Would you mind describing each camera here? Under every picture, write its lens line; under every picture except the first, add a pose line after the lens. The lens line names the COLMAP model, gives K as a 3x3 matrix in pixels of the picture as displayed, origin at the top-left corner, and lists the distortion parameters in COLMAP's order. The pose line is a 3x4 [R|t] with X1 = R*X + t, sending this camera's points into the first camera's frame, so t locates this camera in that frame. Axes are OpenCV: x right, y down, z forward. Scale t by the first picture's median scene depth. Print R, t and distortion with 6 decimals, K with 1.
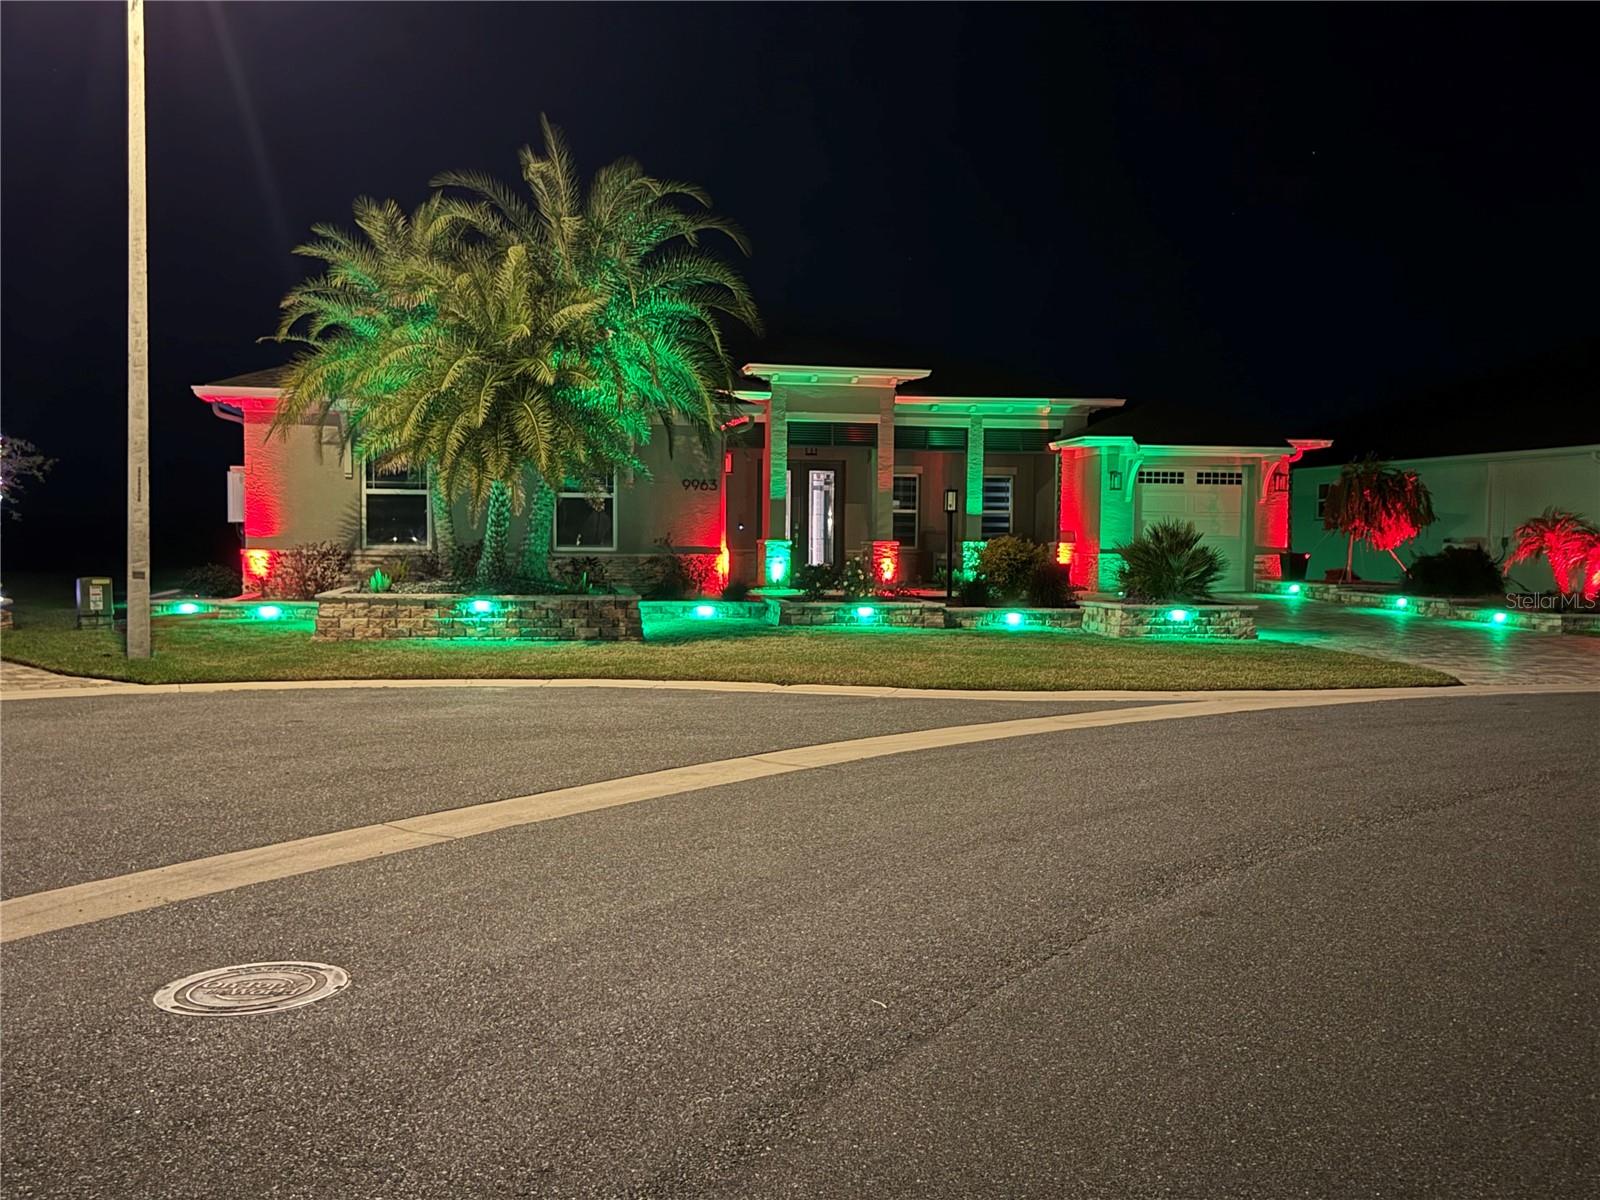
lens RADIAL K [[1526.0, 0, 798.6], [0, 1526.0, 598.4], [0, 0, 1]] dist [0.014052, 0.000000]
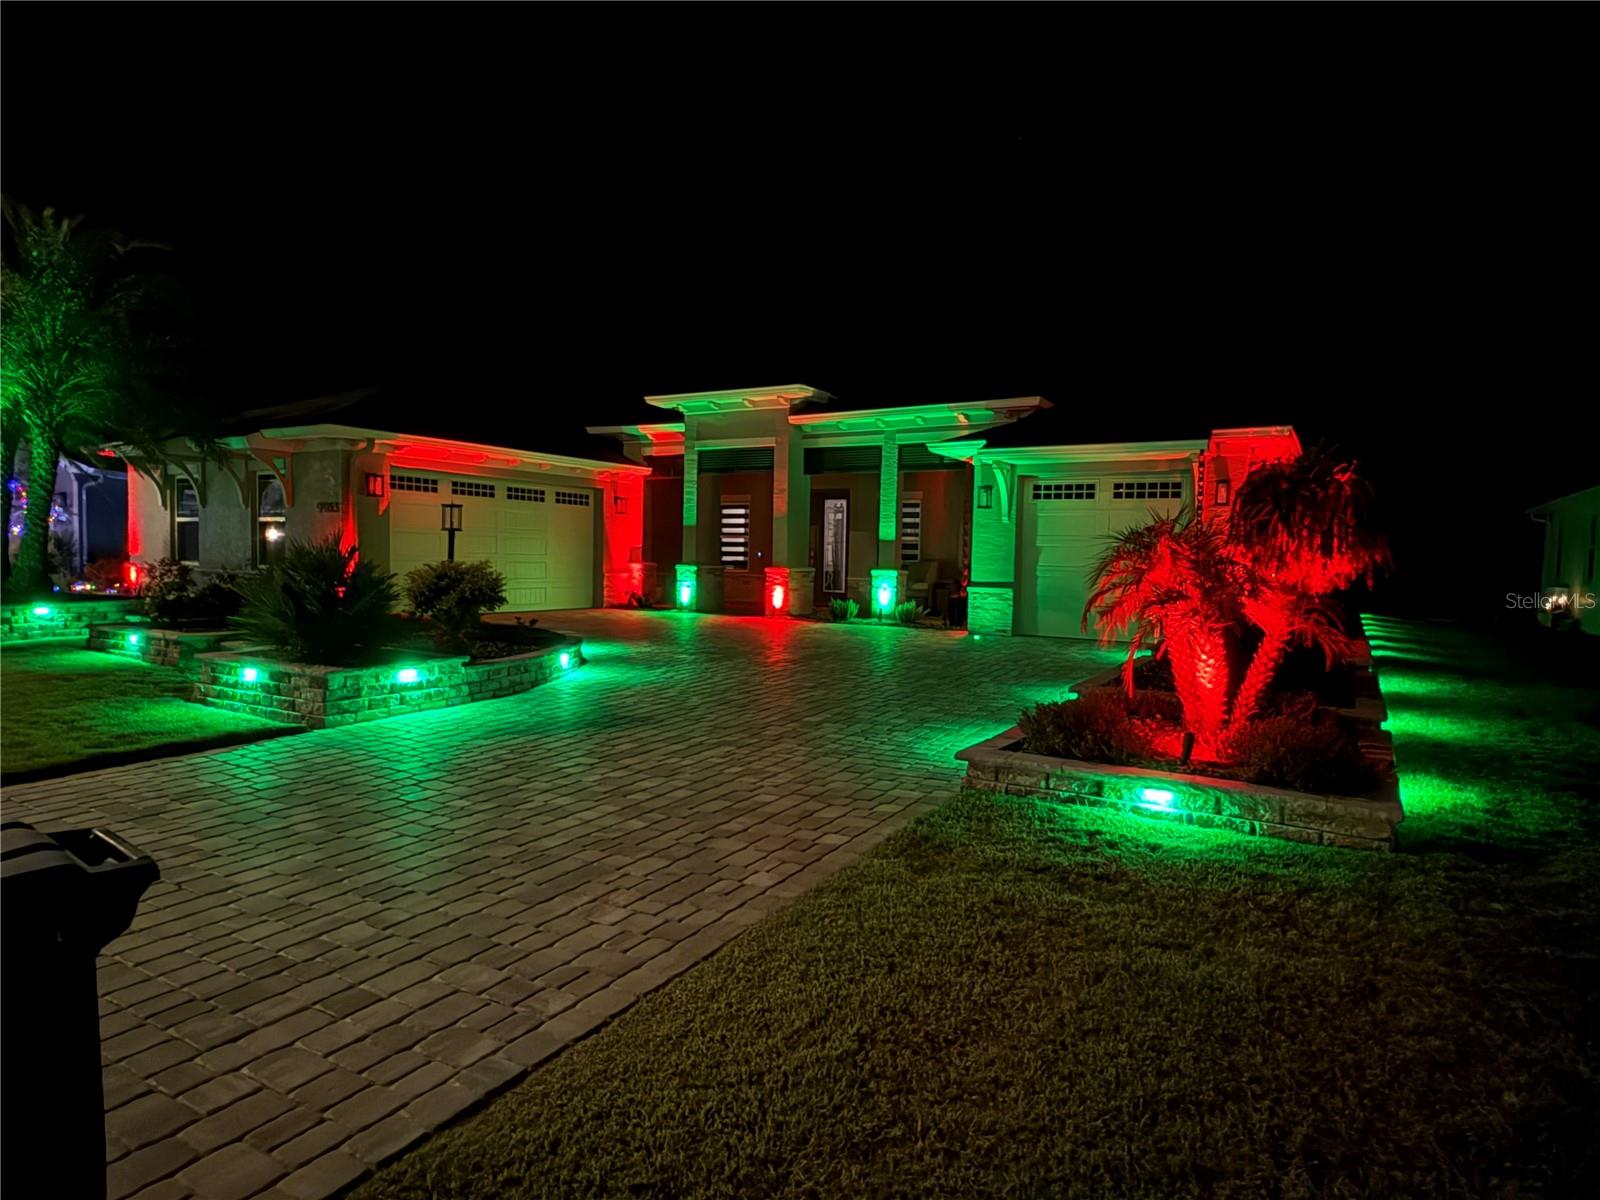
lens RADIAL K [[944.7, 0, 799.1], [0, 944.7, 603.8], [0, 0, 1]] dist [-0.007511, -0.000697]
pose [[0.741315, 0.040995, -0.669904, 0.461574], [-0.041641, 0.999019, 0.015056, -0.024037], [0.669864, 0.016735, 0.742295, 0.557130]]
